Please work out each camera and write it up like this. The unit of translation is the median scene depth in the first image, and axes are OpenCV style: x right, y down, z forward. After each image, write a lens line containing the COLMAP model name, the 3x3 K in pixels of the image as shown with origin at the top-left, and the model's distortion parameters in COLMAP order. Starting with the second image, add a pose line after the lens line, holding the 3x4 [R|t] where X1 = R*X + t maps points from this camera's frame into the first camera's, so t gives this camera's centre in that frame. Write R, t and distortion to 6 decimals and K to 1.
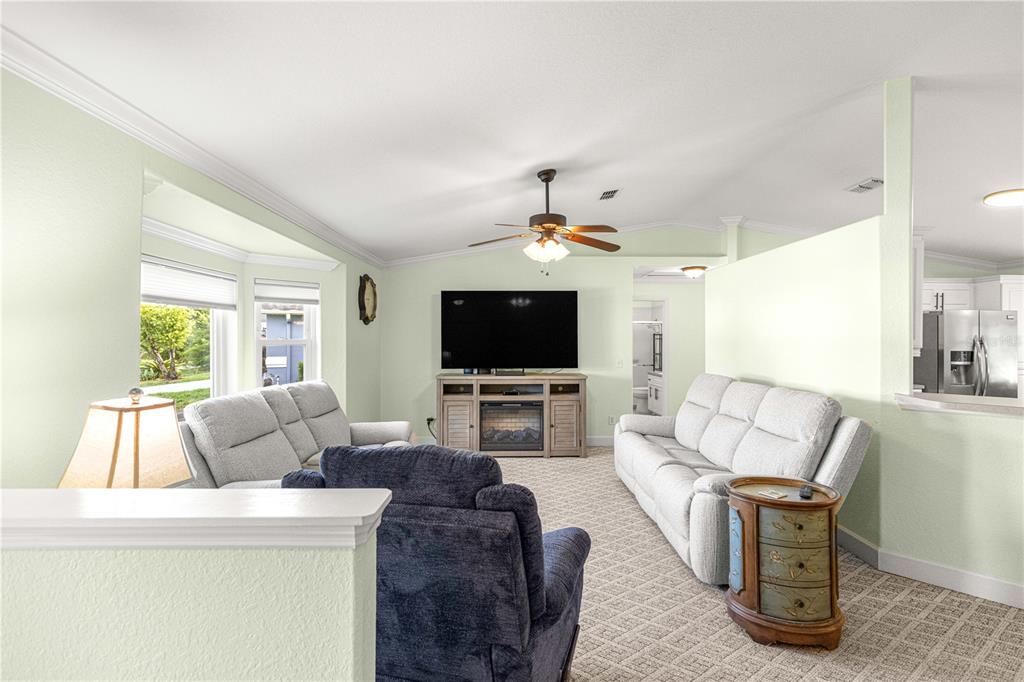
lens RADIAL K [[457.1, 0, 517.4], [0, 457.1, 339.9], [0, 0, 1]] dist [0.003852, -0.000444]
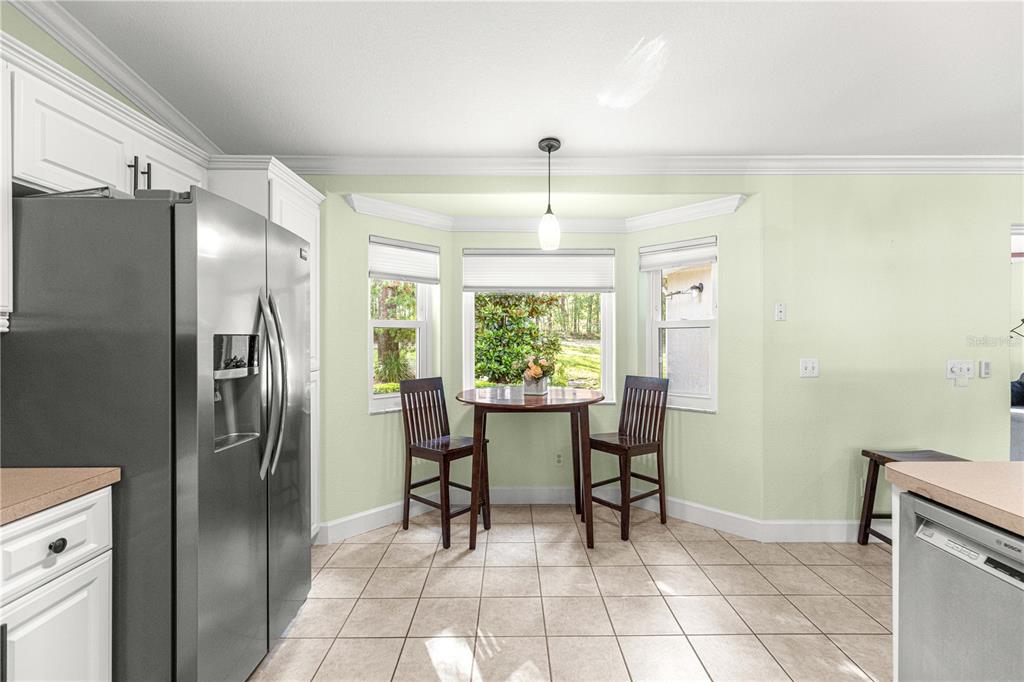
lens RADIAL K [[469.0, 0, 508.8], [0, 469.0, 335.7], [0, 0, 1]] dist [0.001855, 0.000115]
pose [[0.008797, -0.000619, 0.999961, 0.650696], [0.001326, 0.999999, 0.000607, 0.025025], [-0.999960, 0.001321, 0.008798, 0.813039]]
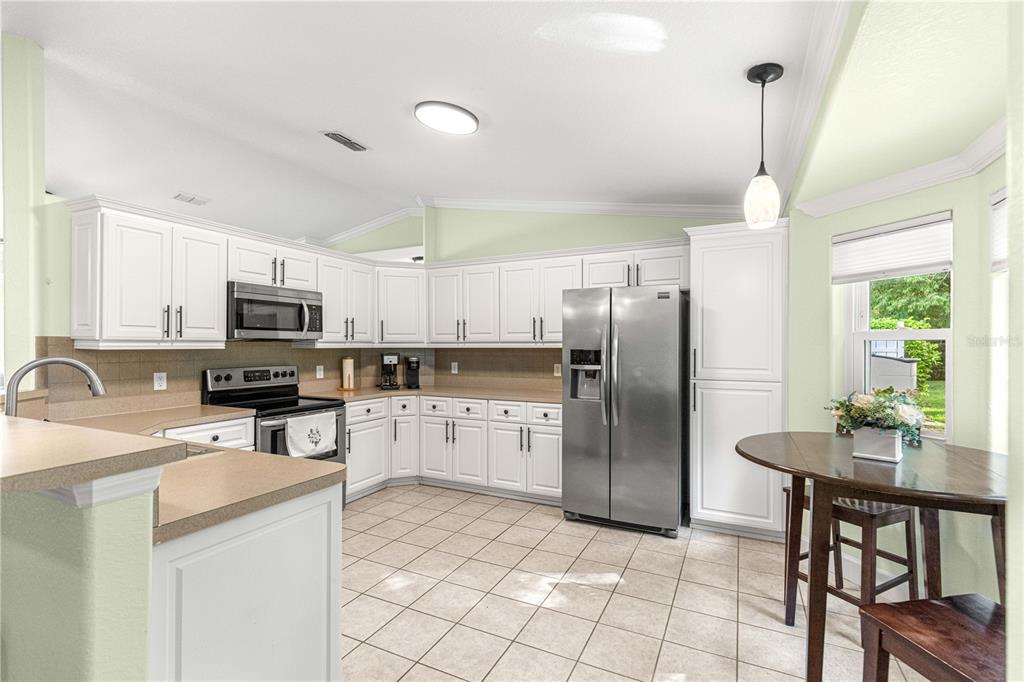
lens RADIAL K [[458.9, 0, 517.5], [0, 458.9, 344.5], [0, 0, 1]] dist [0.002072, 0.000253]
pose [[0.892169, -0.005079, -0.451673, 1.189798], [0.003826, 0.999986, -0.003687, 0.019213], [0.451686, 0.001562, 0.892176, 0.354615]]
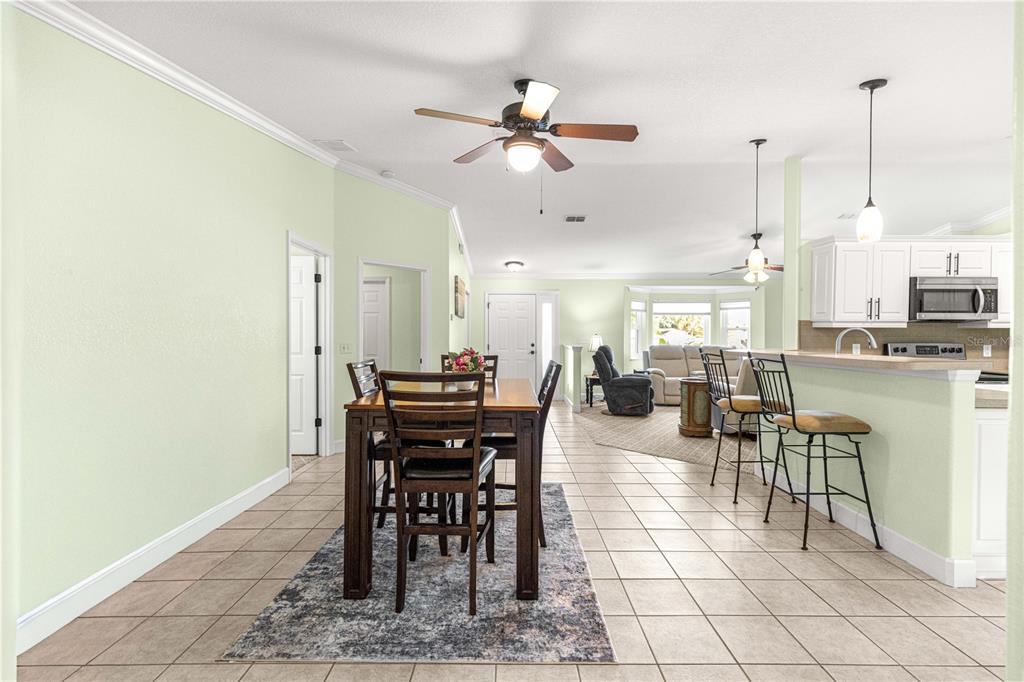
lens RADIAL K [[461.2, 0, 512.0], [0, 461.2, 341.0], [0, 0, 1]] dist [0.003259, 0.000332]
pose [[-0.013383, 0.010014, -0.999860, 1.413853], [-0.003995, 0.999941, 0.010068, 0.040697], [0.999902, 0.004129, -0.013342, 0.012947]]
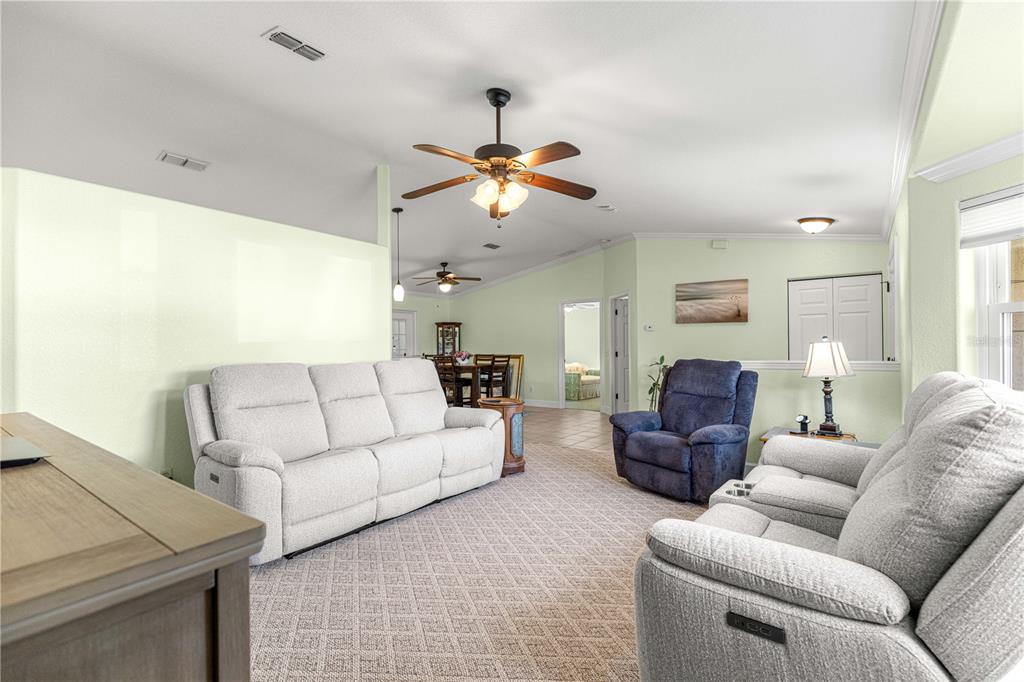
lens RADIAL K [[458.6, 0, 509.6], [0, 458.6, 348.3], [0, 0, 1]] dist [0.004086, 0.000514]
pose [[-0.781795, 0.003852, 0.623523, -0.297419], [0.007519, 0.999966, 0.003249, 0.043525], [-0.623490, 0.007228, -0.781798, 1.130078]]
